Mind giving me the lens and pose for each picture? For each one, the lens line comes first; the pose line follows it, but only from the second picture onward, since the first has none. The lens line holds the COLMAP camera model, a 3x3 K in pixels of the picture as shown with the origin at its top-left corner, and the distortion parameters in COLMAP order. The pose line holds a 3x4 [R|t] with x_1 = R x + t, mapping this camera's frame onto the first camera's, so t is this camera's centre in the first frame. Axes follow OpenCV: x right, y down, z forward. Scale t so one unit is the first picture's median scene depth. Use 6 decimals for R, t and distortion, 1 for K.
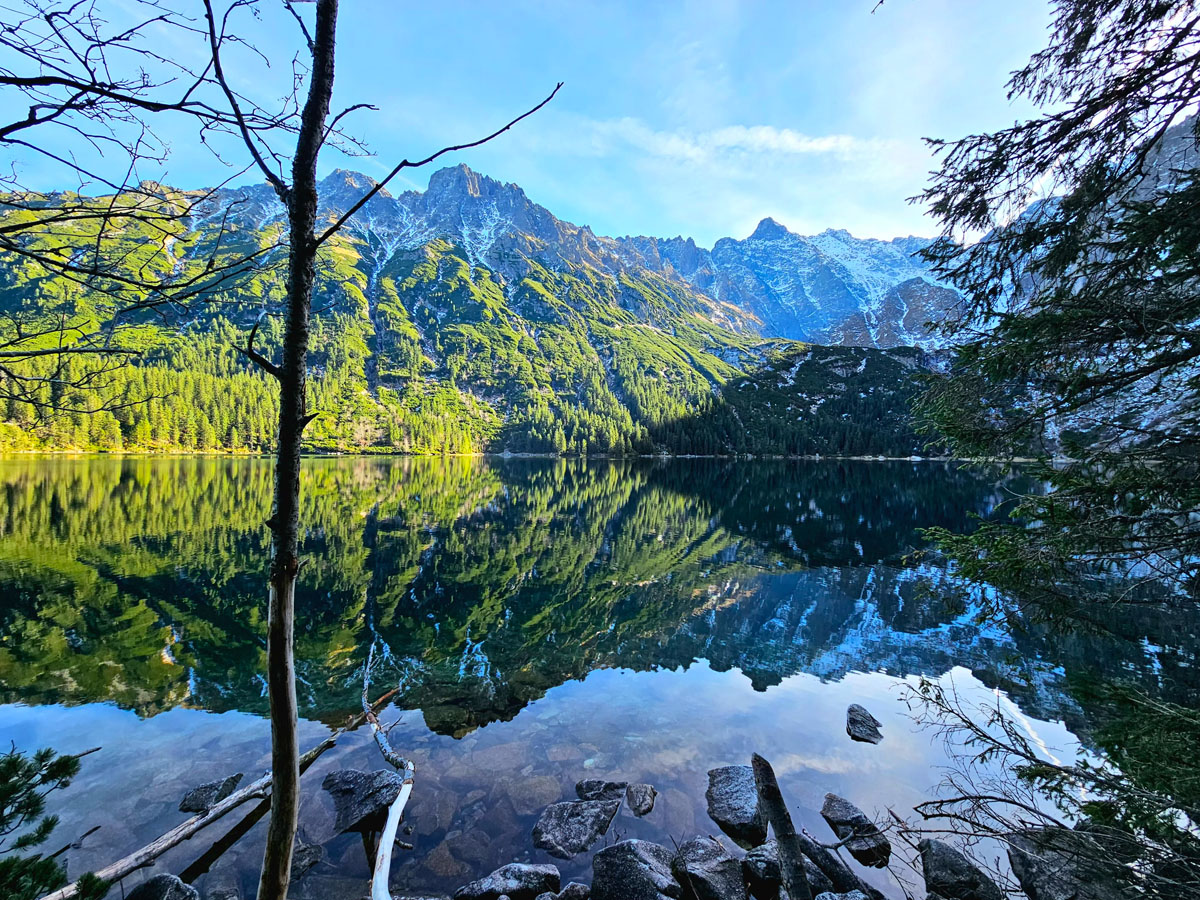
lens RADIAL K [[507.7, 0, 571.5], [0, 507.7, 449.1], [0, 0, 1]] dist [-0.002238, -0.001569]
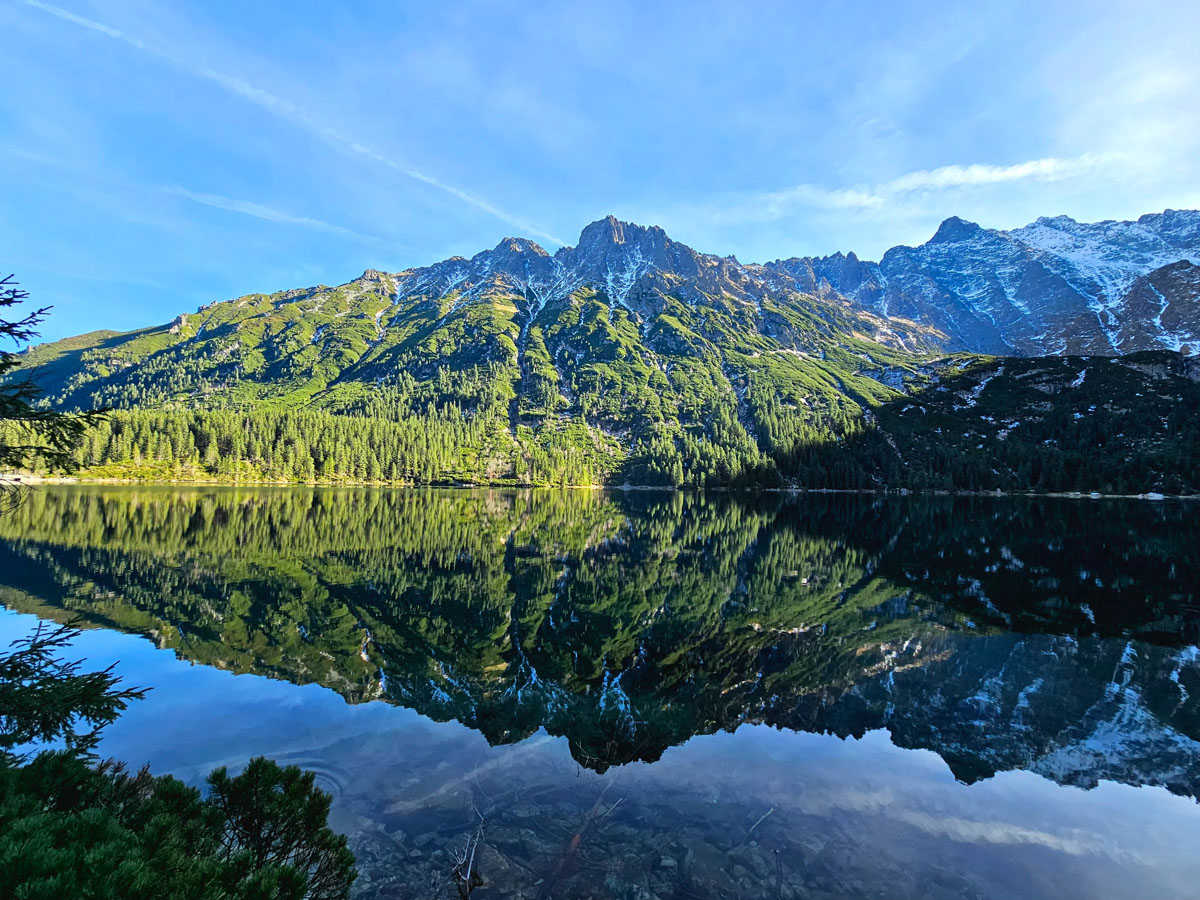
lens RADIAL K [[507.7, 0, 597.4], [0, 507.7, 447.1], [0, 0, 1]] dist [-0.002238, -0.001569]
pose [[0.945660, -0.018544, -0.324629, 0.128786], [-0.004651, 0.997499, -0.070531, 0.002513], [0.325125, 0.068209, 0.943208, 0.013919]]
